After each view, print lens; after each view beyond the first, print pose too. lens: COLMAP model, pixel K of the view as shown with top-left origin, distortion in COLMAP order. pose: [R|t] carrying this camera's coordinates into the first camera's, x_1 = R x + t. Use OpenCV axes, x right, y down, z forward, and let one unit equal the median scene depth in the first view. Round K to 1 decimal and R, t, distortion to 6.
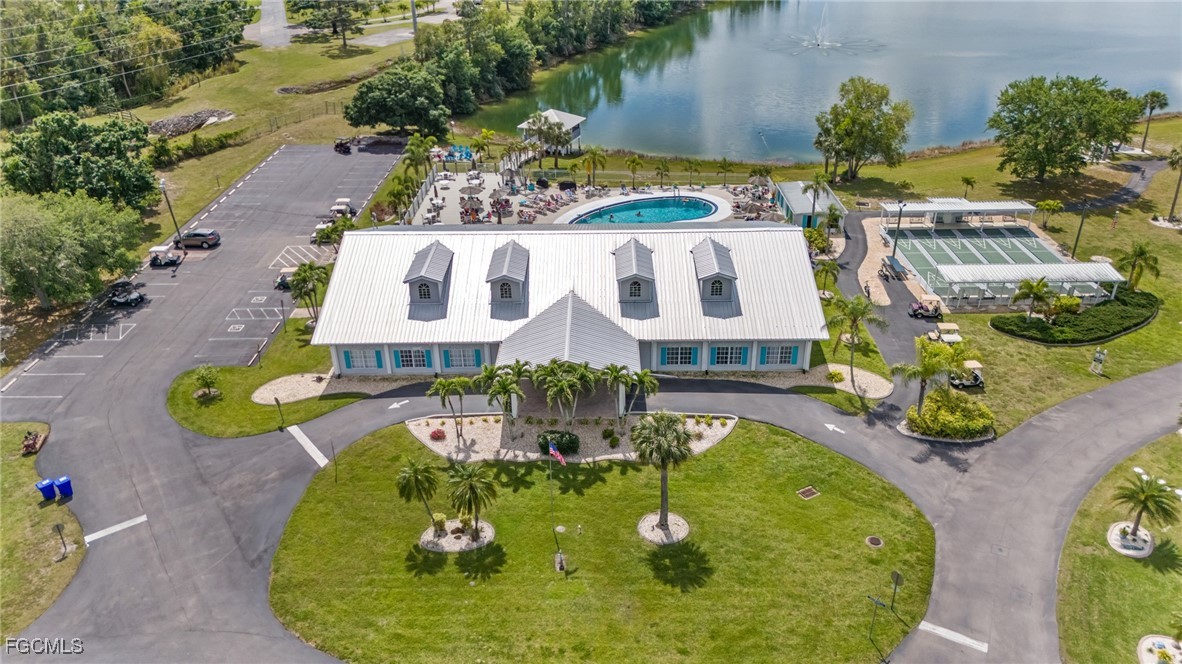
lens RADIAL K [[845.4, 0, 591.5], [0, 845.4, 332.5], [0, 0, 1]] dist [0.024926, -0.033138]
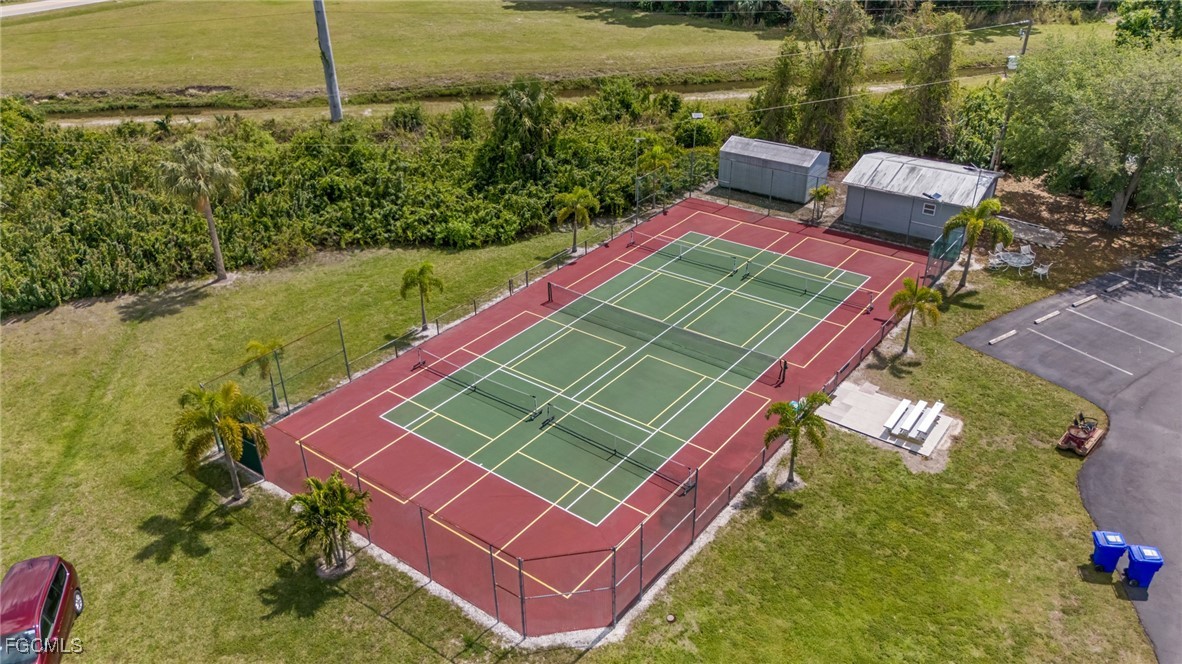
lens RADIAL K [[845.4, 0, 591.1], [0, 845.4, 332.2], [0, 0, 1]] dist [0.024926, -0.033138]
pose [[0.527427, 0.413558, -0.742153, -0.386035], [-0.384660, 0.895109, 0.225425, 0.058641], [0.757534, 0.166581, 0.631184, 0.346236]]
